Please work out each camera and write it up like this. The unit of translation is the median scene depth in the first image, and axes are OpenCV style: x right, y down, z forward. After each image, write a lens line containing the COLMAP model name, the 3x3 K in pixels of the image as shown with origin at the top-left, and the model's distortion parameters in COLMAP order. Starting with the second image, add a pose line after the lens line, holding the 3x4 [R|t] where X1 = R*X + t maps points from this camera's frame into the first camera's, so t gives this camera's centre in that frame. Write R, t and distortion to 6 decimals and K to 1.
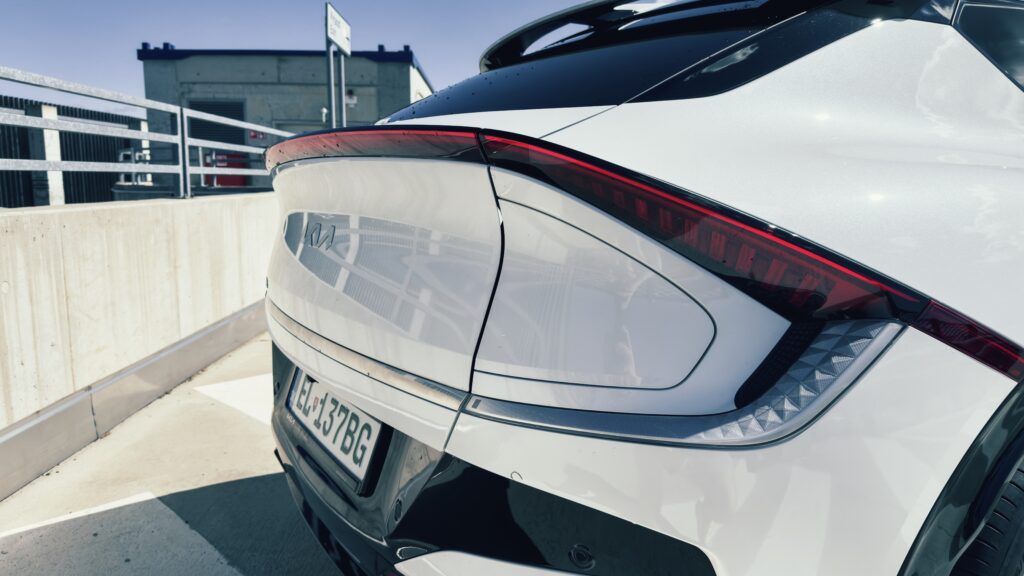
lens RADIAL K [[729.6, 0, 498.9], [0, 729.6, 283.2], [0, 0, 1]] dist [0.082895, -0.125258]
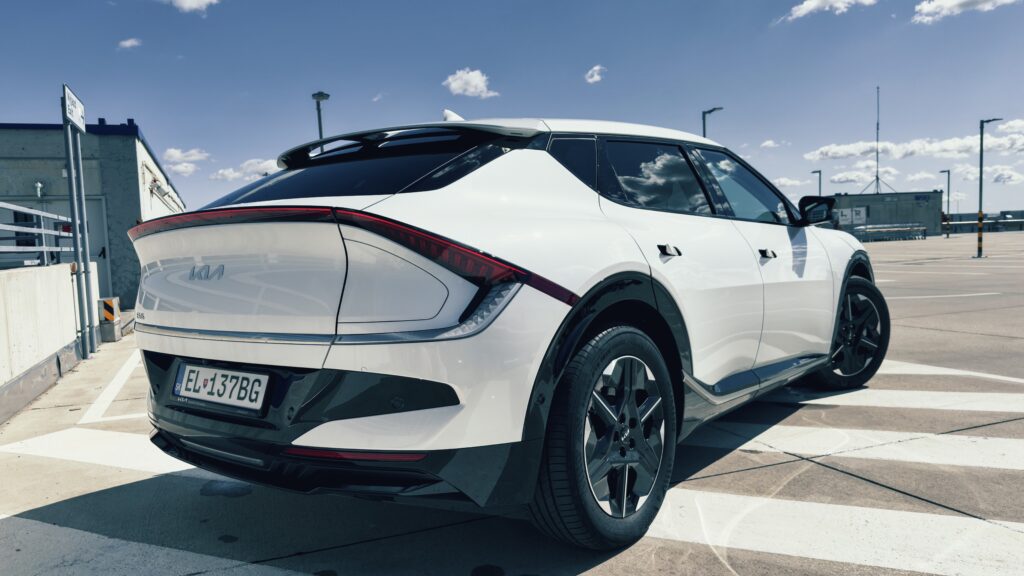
lens RADIAL K [[729.6, 0, 498.9], [0, 729.6, 283.2], [0, 0, 1]] dist [0.082895, -0.125258]
pose [[0.933869, -0.065640, 0.351539, -0.230340], [0.095983, 0.992948, -0.069575, 0.138059], [-0.344493, 0.098715, 0.933584, -0.768336]]
